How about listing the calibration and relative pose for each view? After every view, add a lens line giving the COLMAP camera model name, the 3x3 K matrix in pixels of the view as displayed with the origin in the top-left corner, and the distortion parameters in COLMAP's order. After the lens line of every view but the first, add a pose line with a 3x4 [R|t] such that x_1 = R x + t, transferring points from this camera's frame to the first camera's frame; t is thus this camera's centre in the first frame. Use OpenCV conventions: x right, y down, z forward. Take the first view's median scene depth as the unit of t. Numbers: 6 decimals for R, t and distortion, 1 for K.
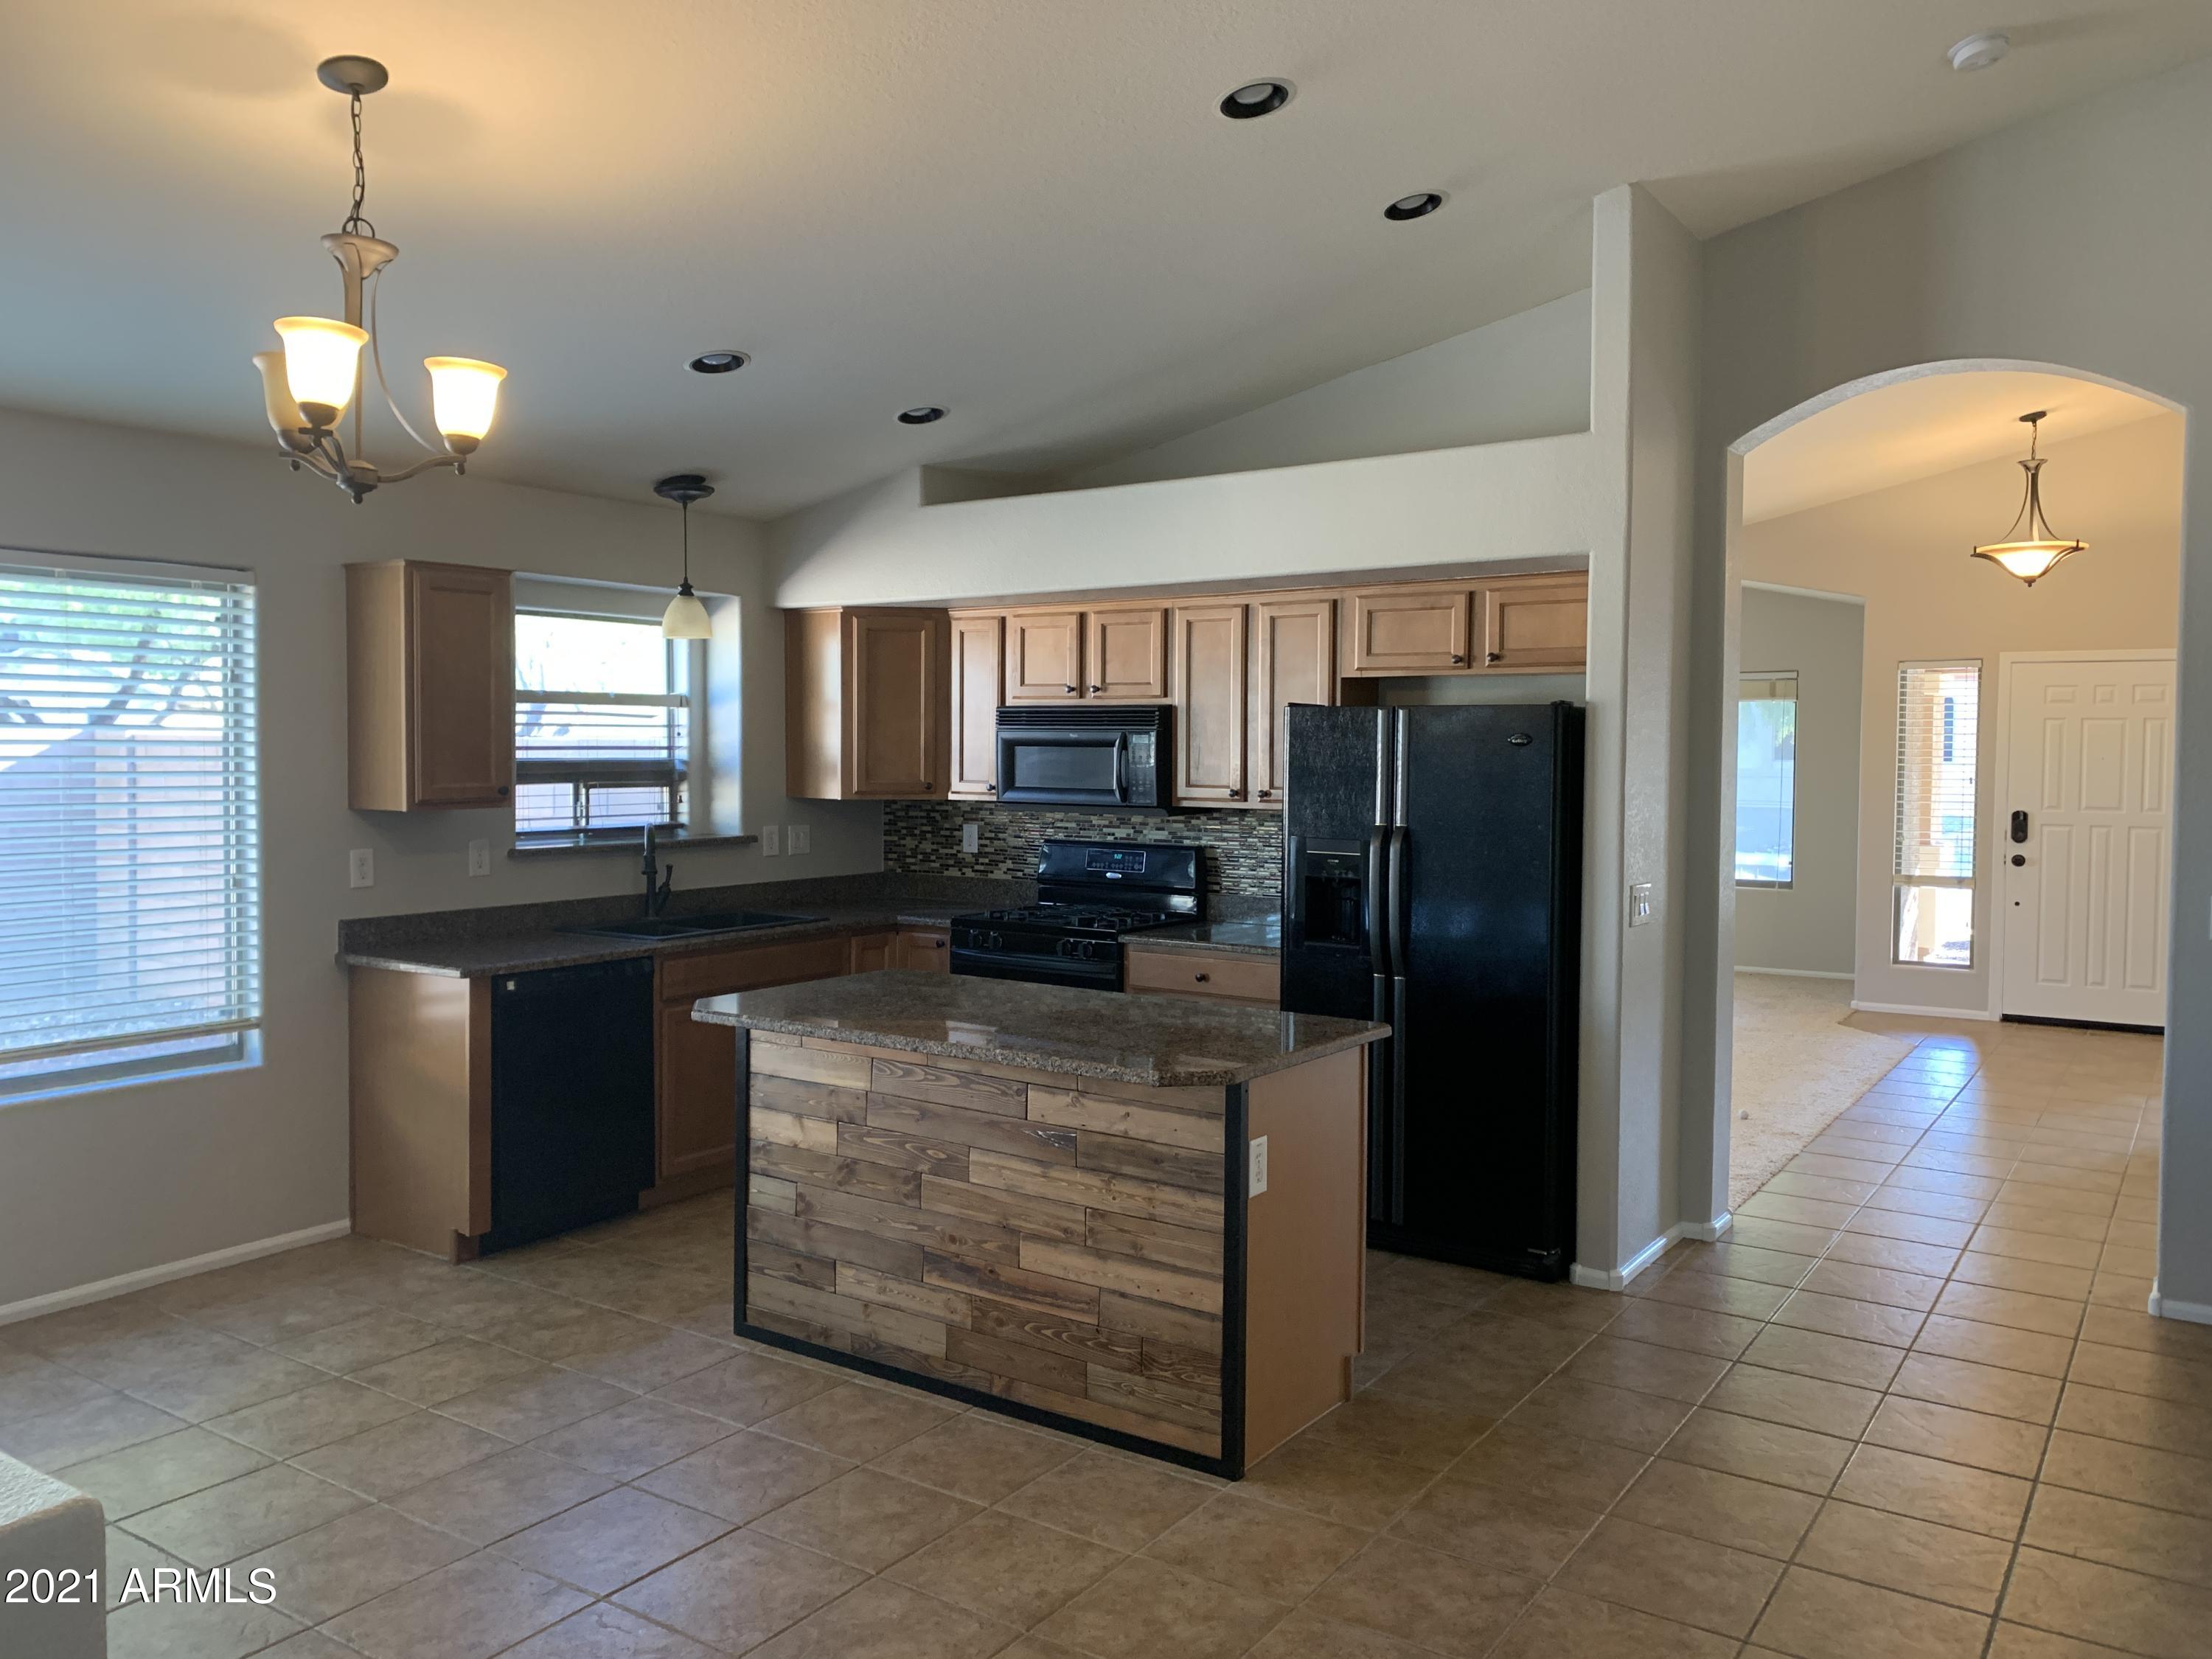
lens RADIAL K [[1667.4, 0, 1108.6], [0, 1667.4, 809.5], [0, 0, 1]] dist [0.084676, -0.092772]
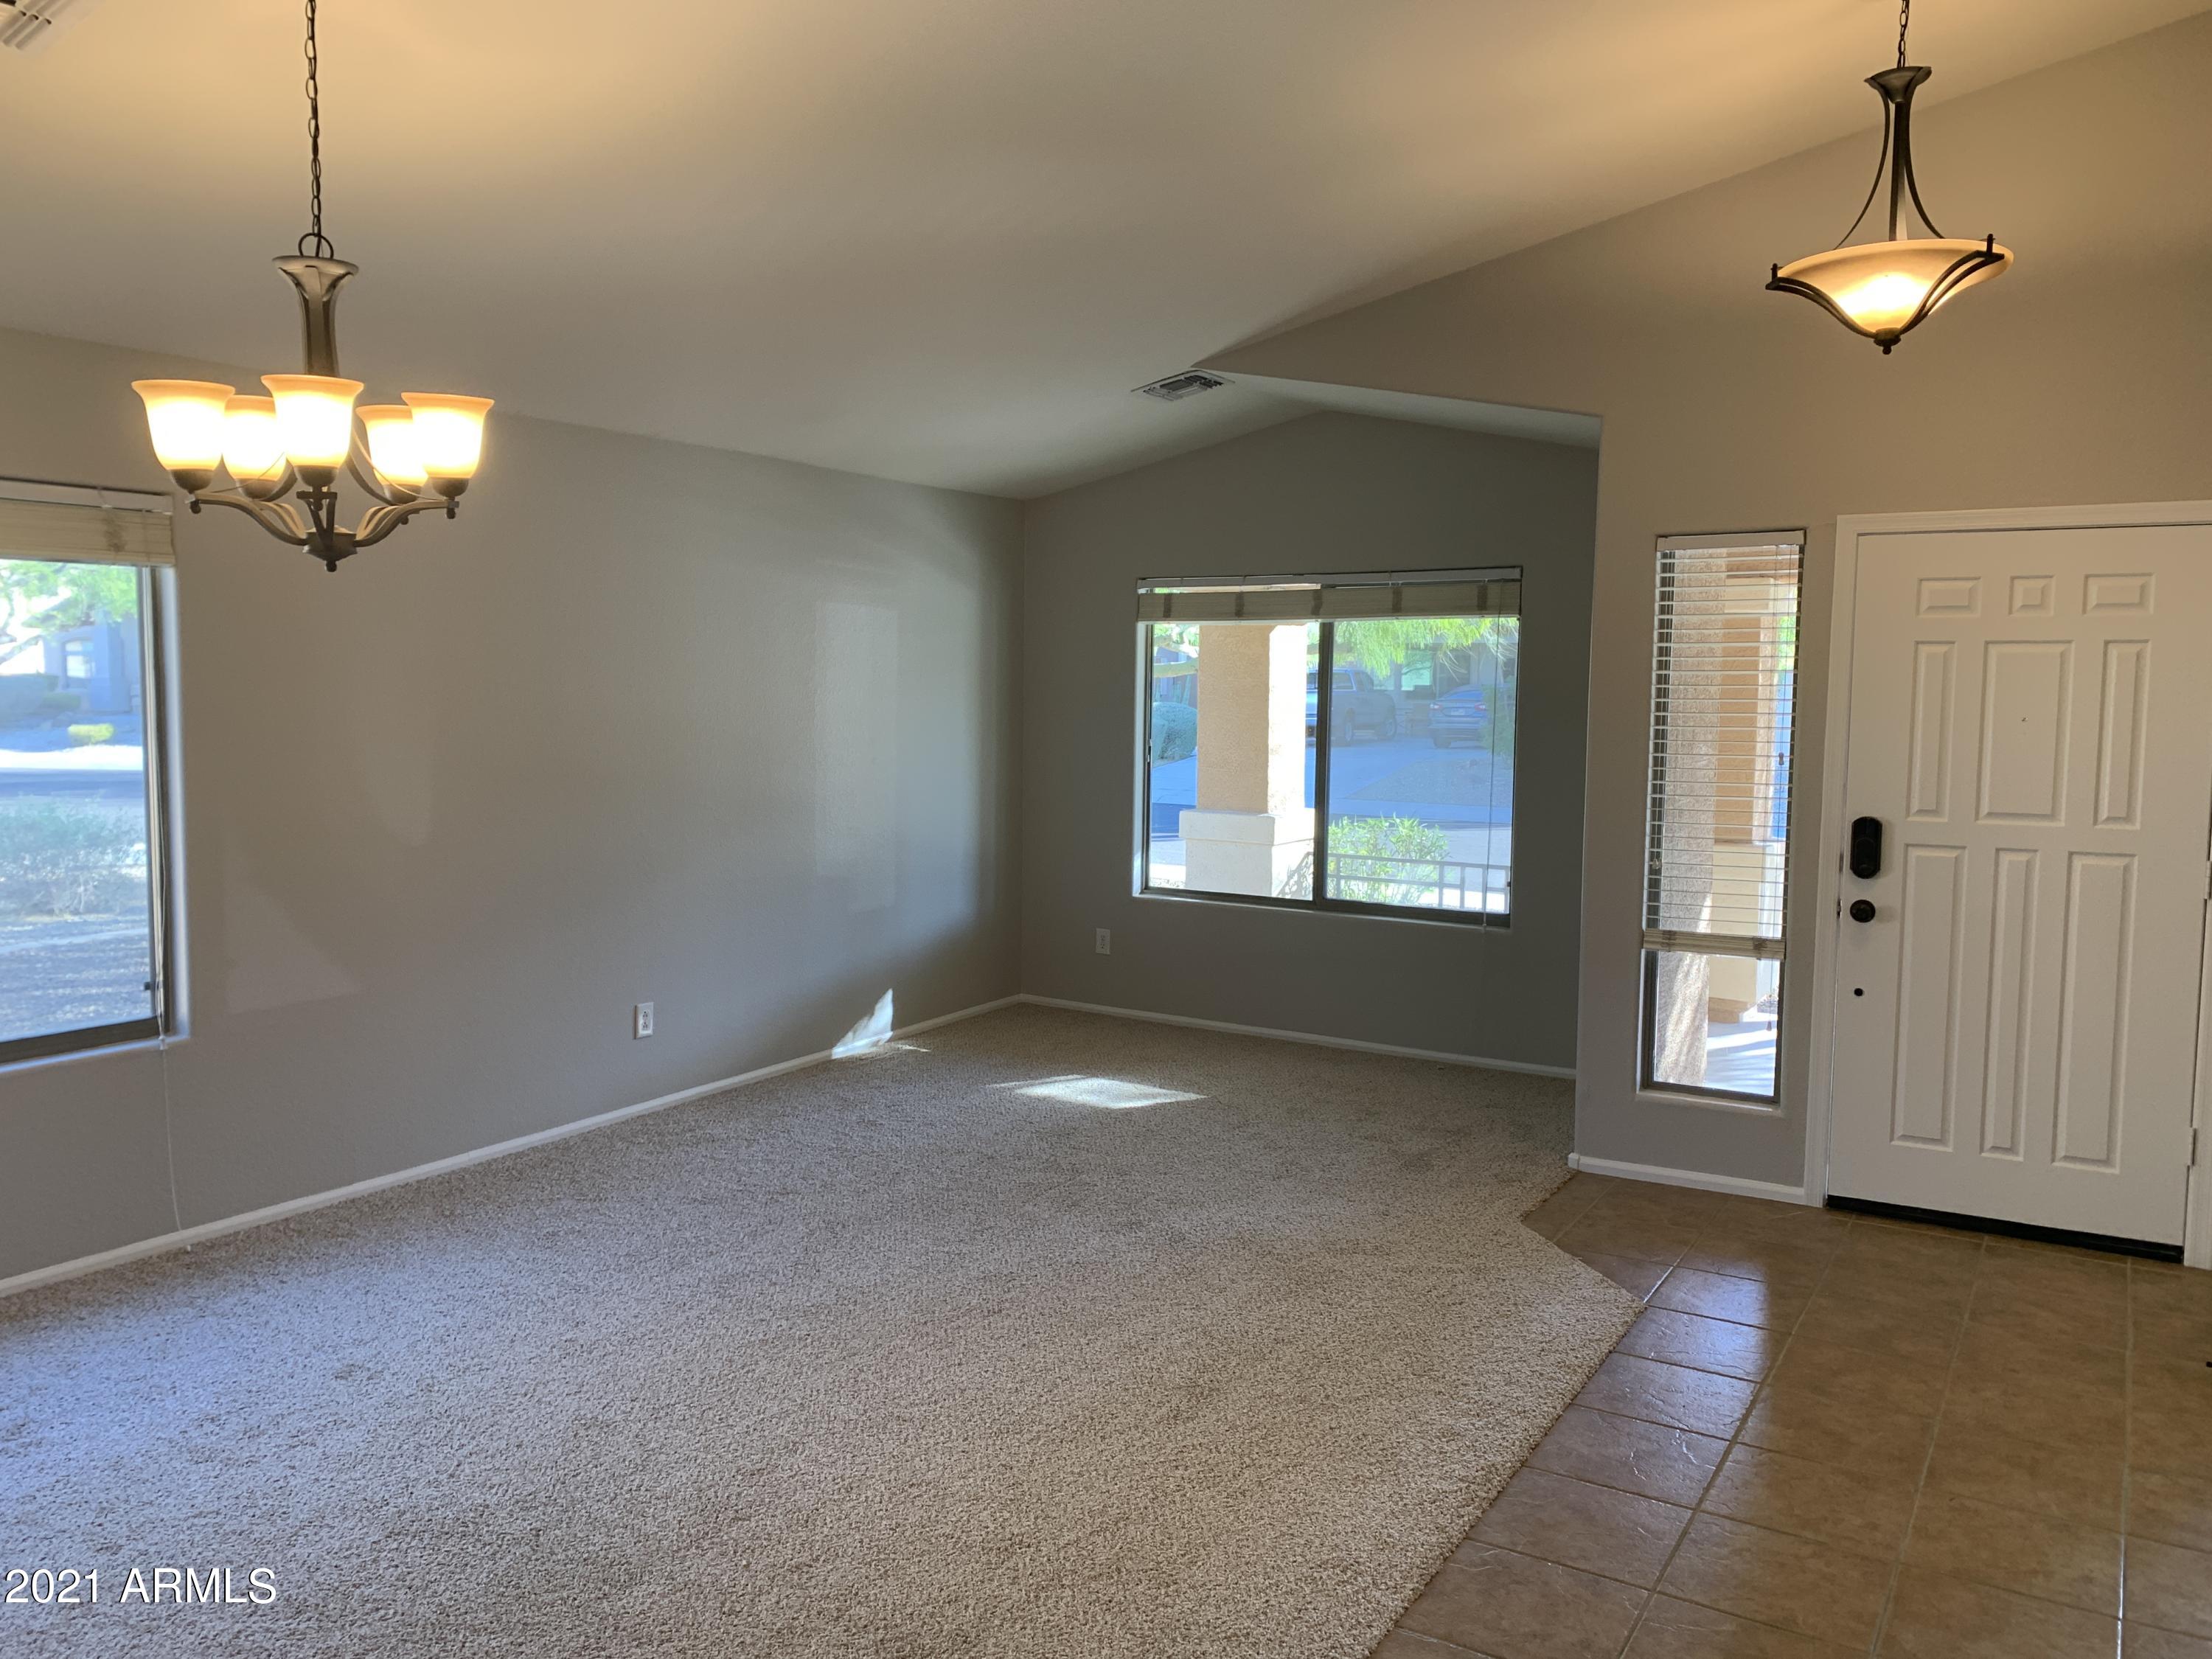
lens RADIAL K [[1671.0, 0, 1106.0], [0, 1671.0, 829.5], [0, 0, 1]] dist [0.023472, -0.002730]
pose [[0.999110, -0.000118, 0.042179, 0.268543], [-0.001825, 0.998939, 0.046023, -0.018299], [-0.042139, -0.046059, 0.998050, 0.470458]]
